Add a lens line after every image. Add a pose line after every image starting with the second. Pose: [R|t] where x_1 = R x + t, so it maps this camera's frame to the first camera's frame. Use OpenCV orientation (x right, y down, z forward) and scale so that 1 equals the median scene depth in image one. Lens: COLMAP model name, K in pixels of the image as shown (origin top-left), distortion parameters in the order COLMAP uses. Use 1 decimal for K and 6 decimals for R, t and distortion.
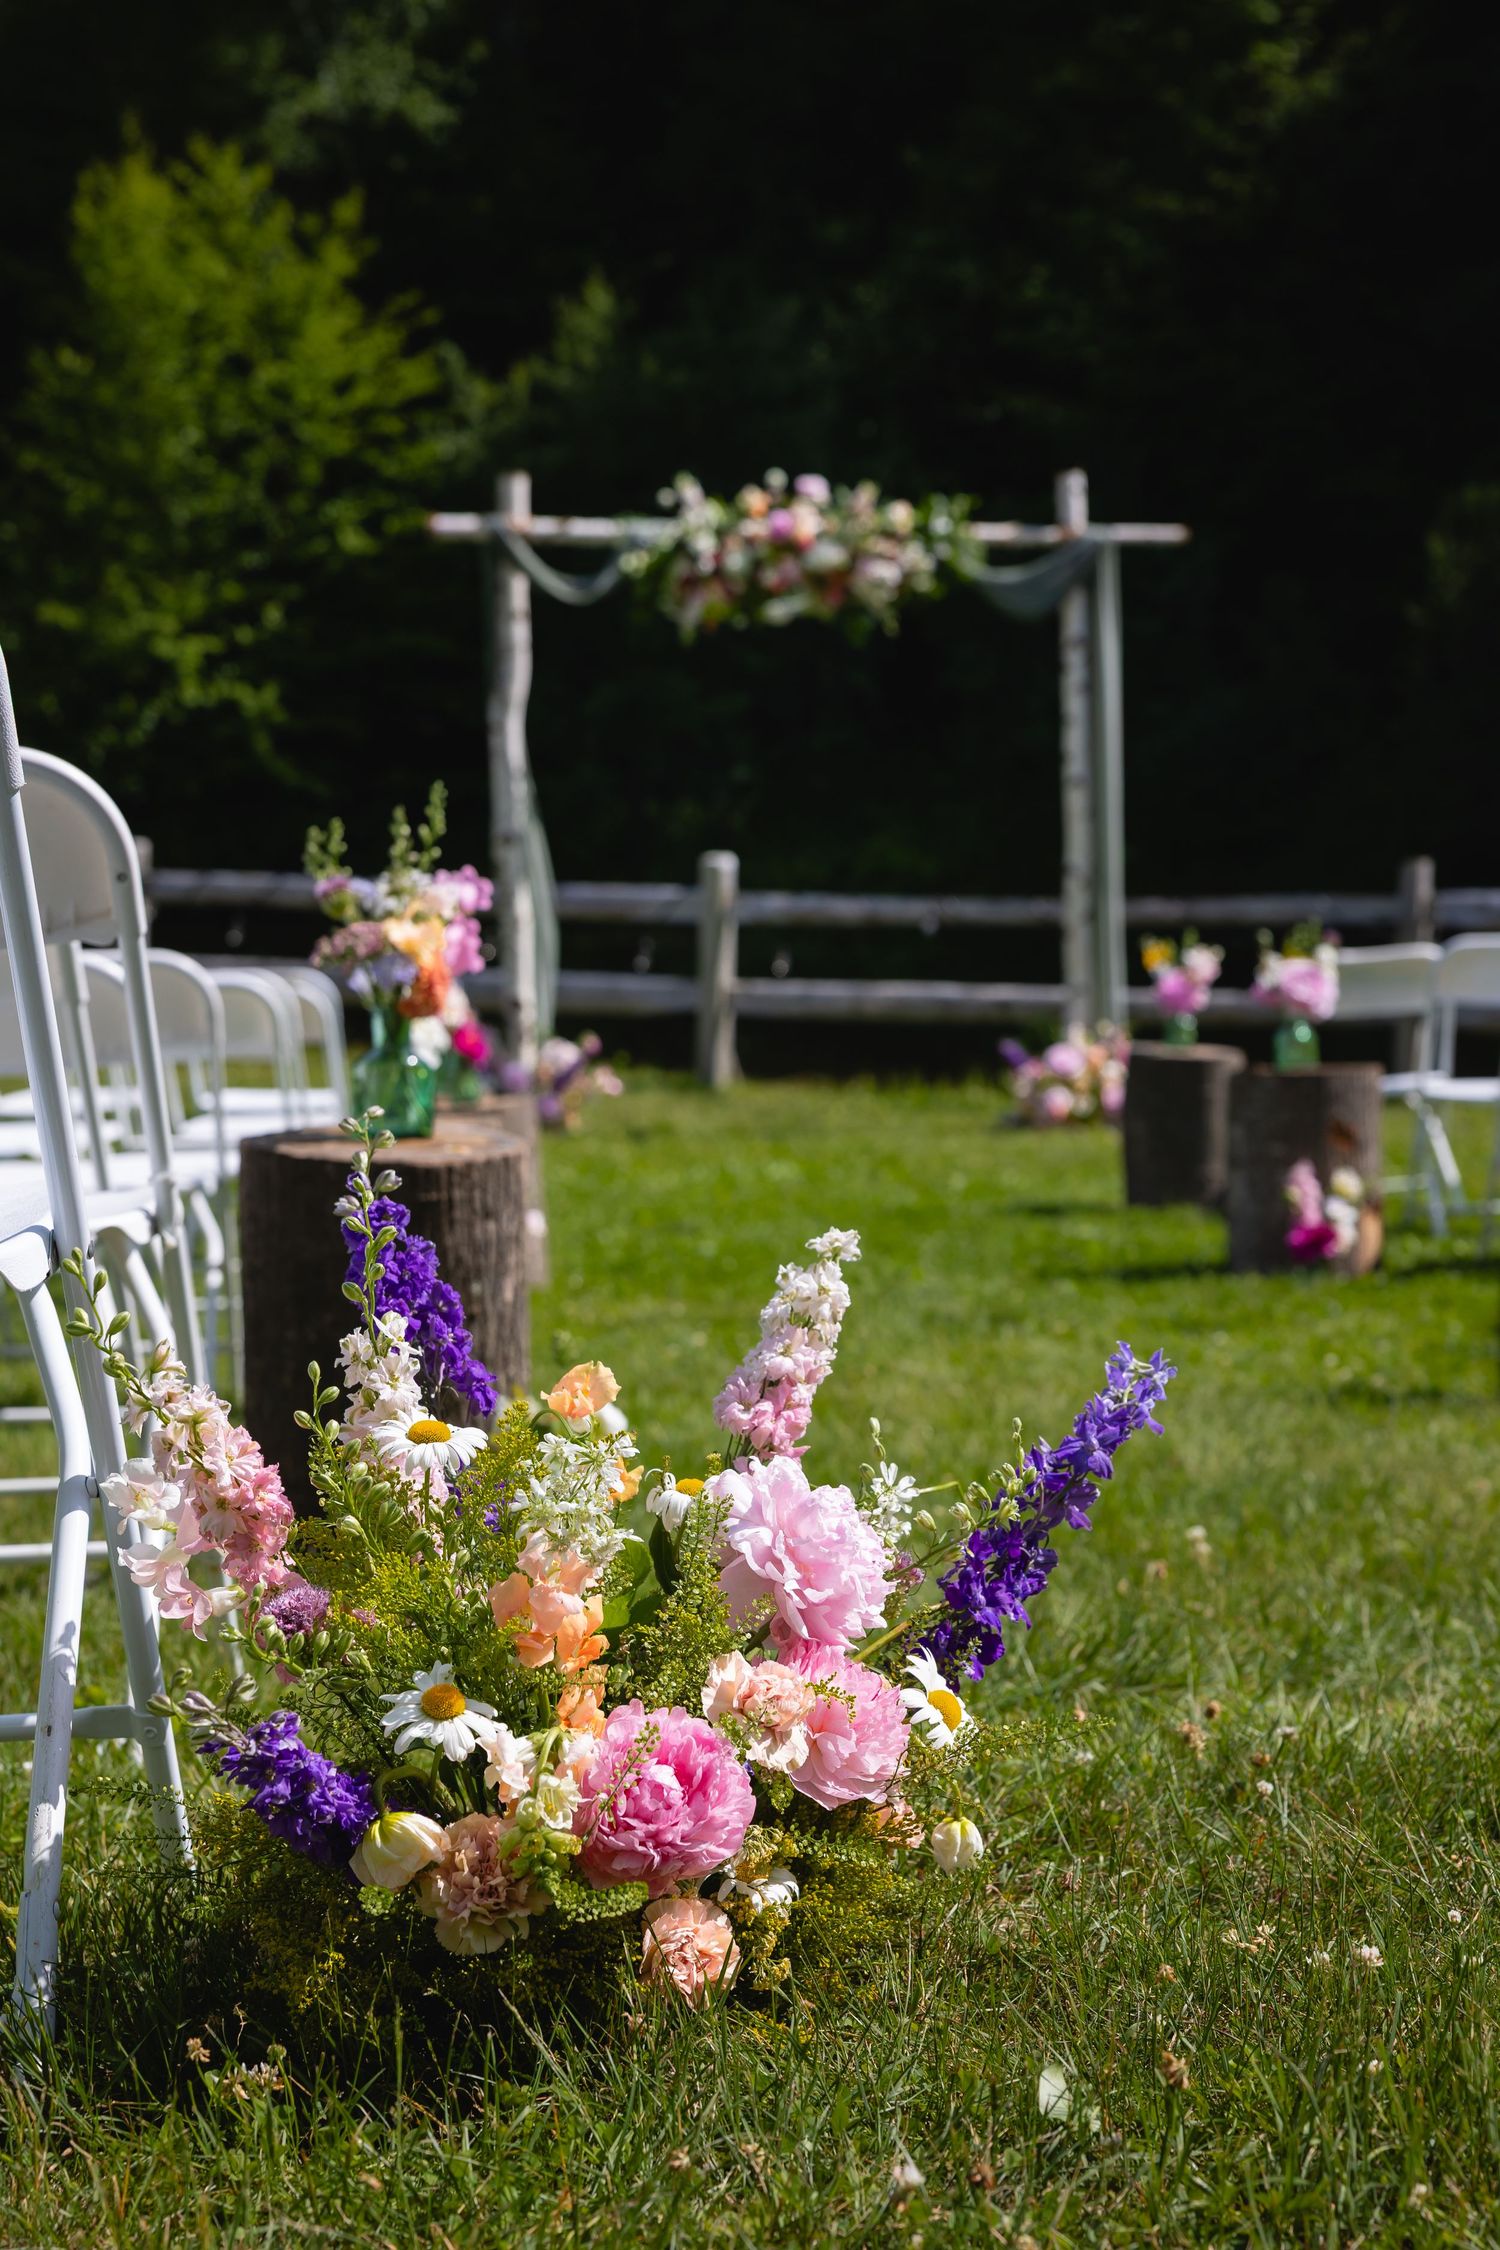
lens RADIAL K [[3595.4, 0, 758.1], [0, 3595.4, 1131.6], [0, 0, 1]] dist [0.018989, 0.000000]
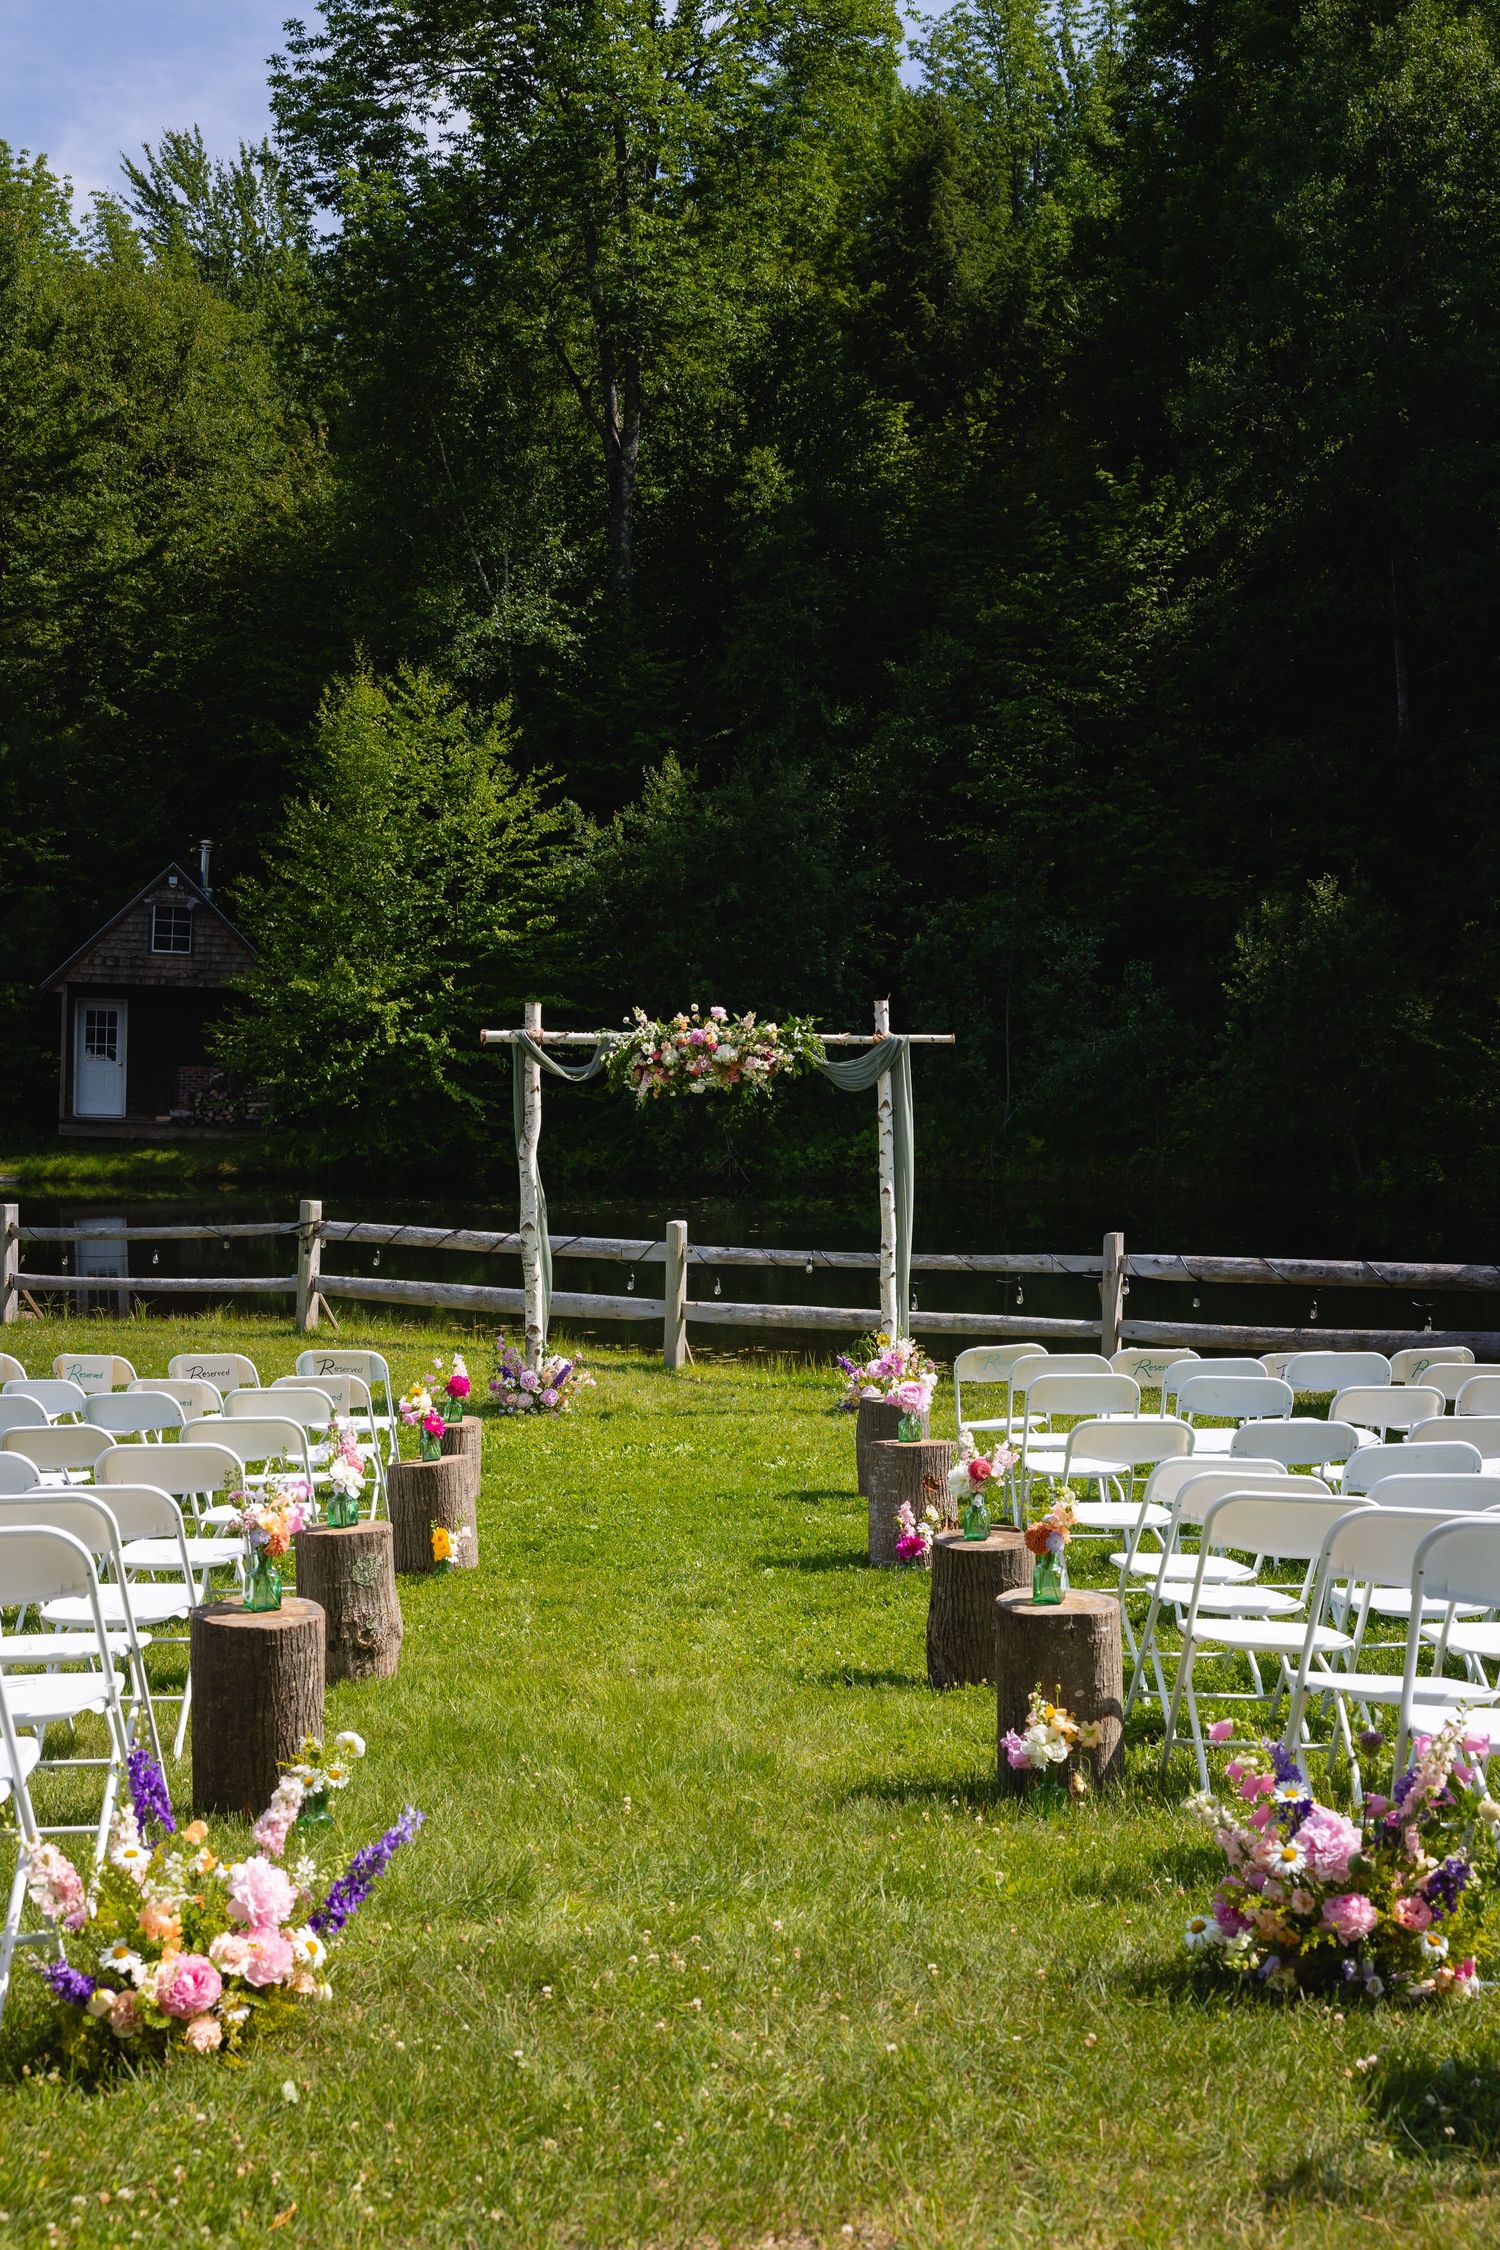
lens RADIAL K [[2622.1, 0, 743.1], [0, 2622.1, 1132.4], [0, 0, 1]] dist [-0.014396, 0.000000]
pose [[0.999329, 0.005190, -0.036253, 0.067805], [-0.007373, 0.998149, -0.060360, -0.053303], [0.035873, 0.060587, 0.997518, -0.162917]]
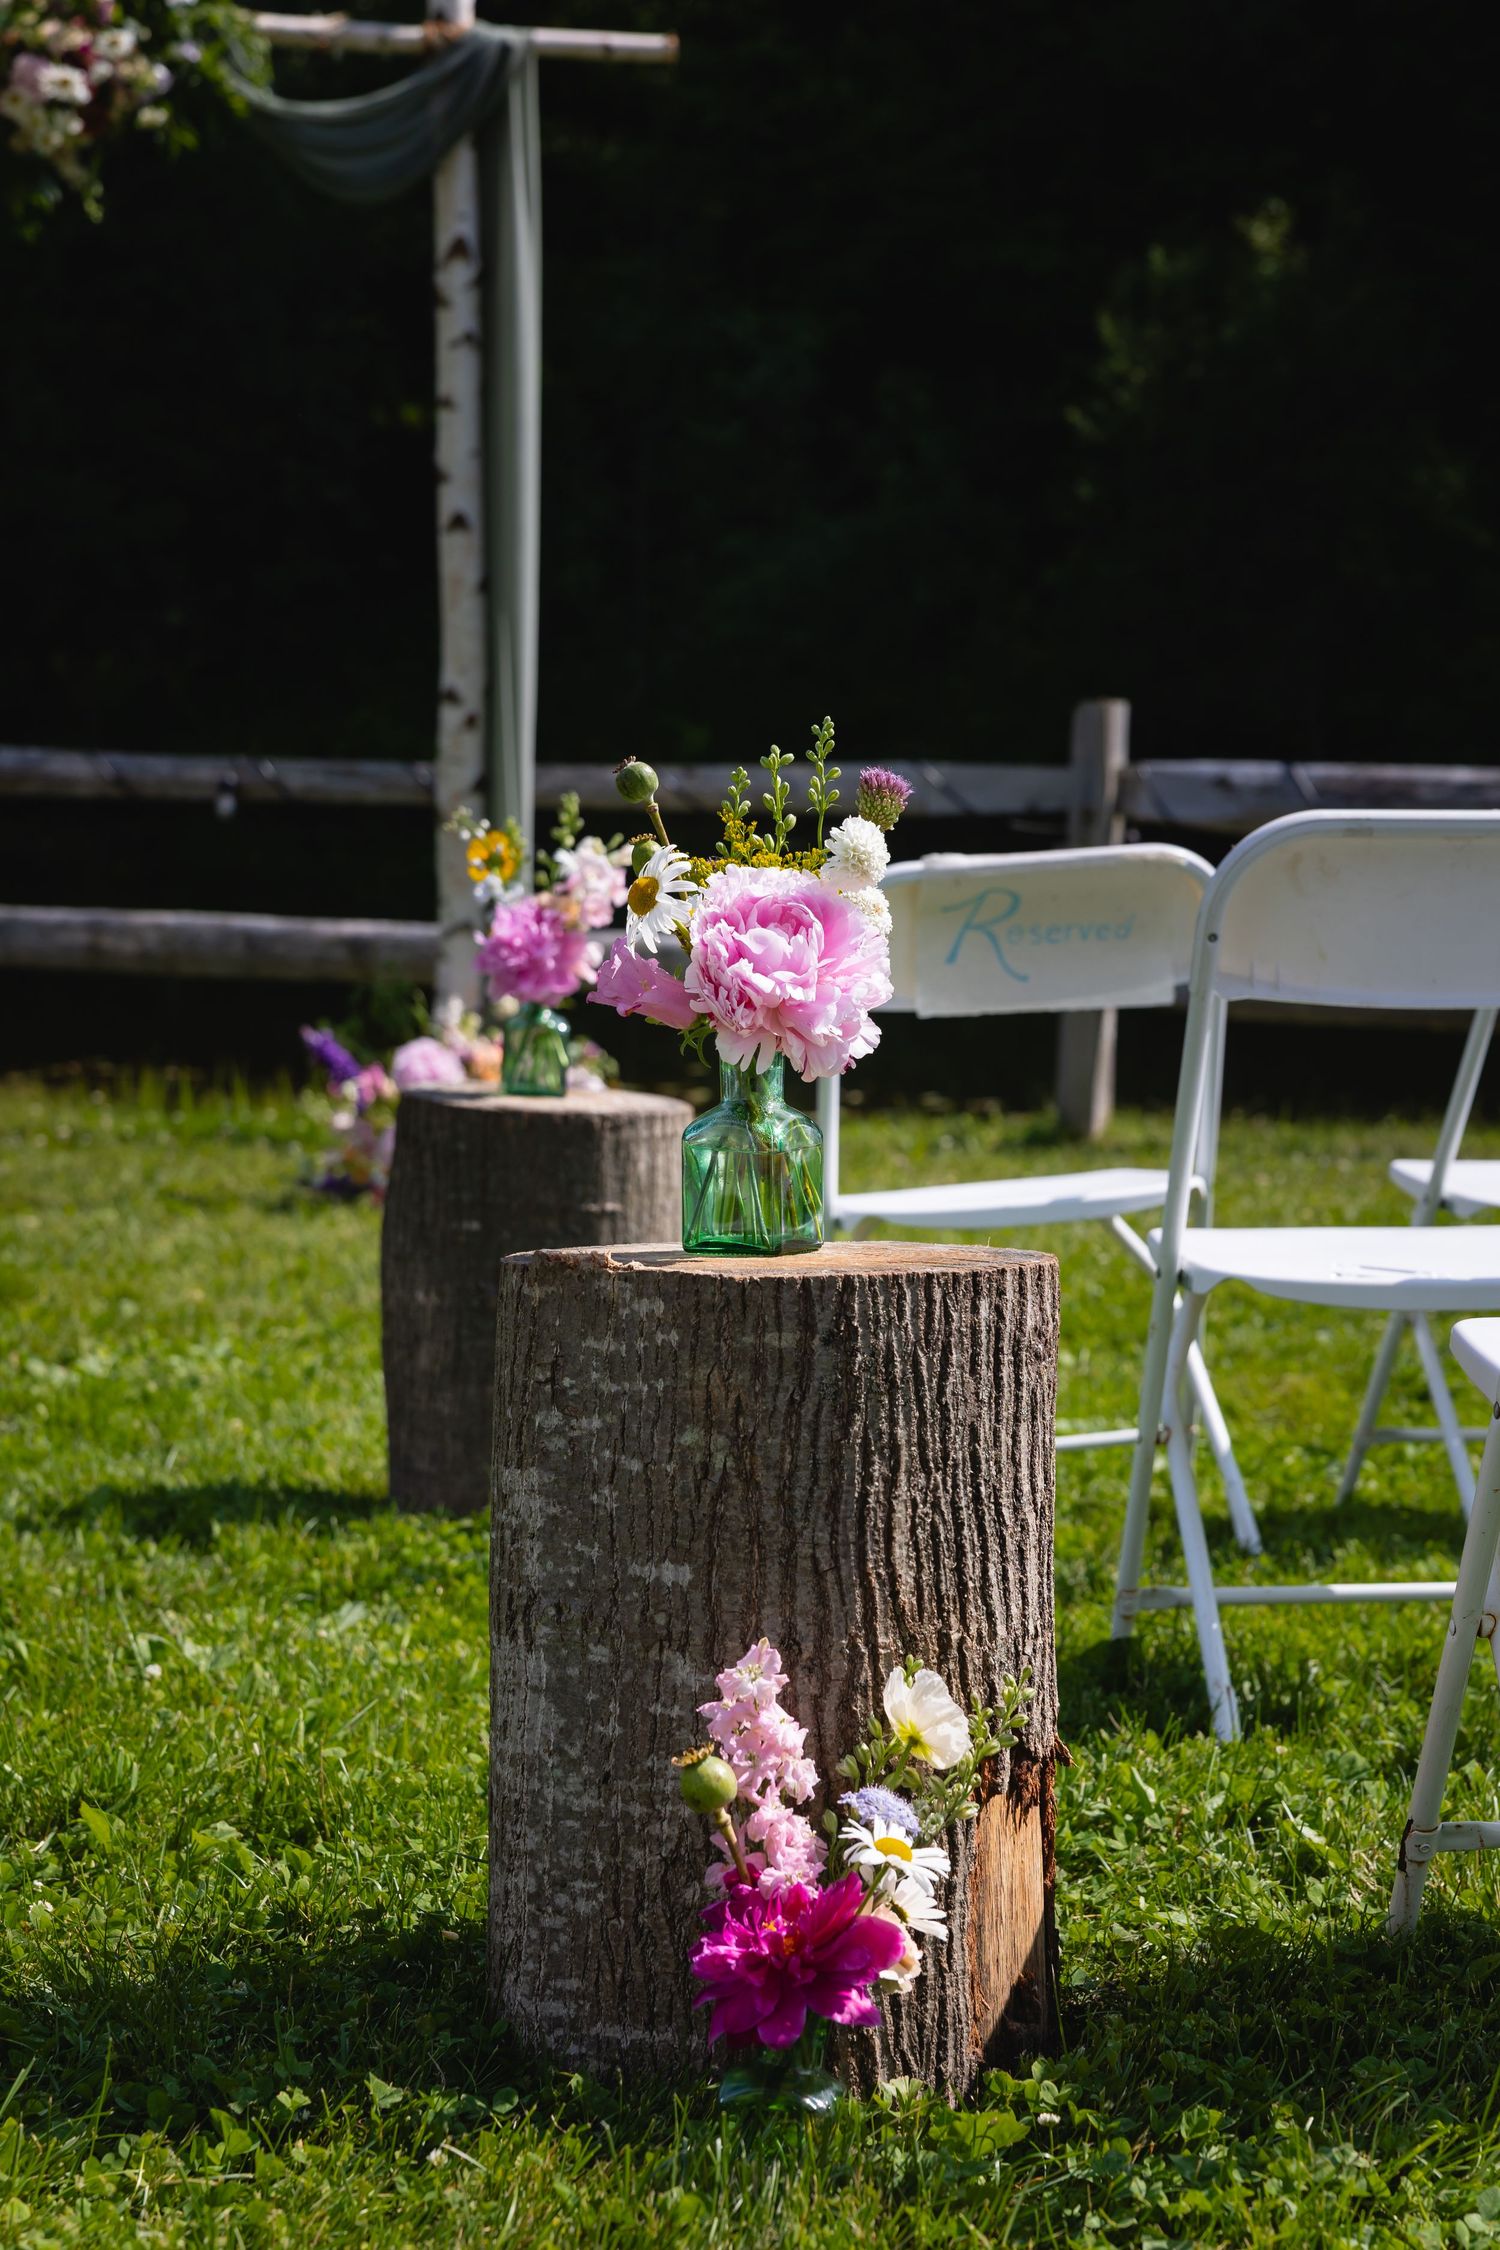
lens RADIAL K [[4163.3, 0, 755.2], [0, 4163.3, 1146.9], [0, 0, 1]] dist [-0.055996, 0.000000]
pose [[0.994208, 0.009703, 0.107036, 0.068658], [-0.011497, 0.999803, 0.016154, -0.018313], [-0.106859, -0.017291, 0.994124, 0.405736]]
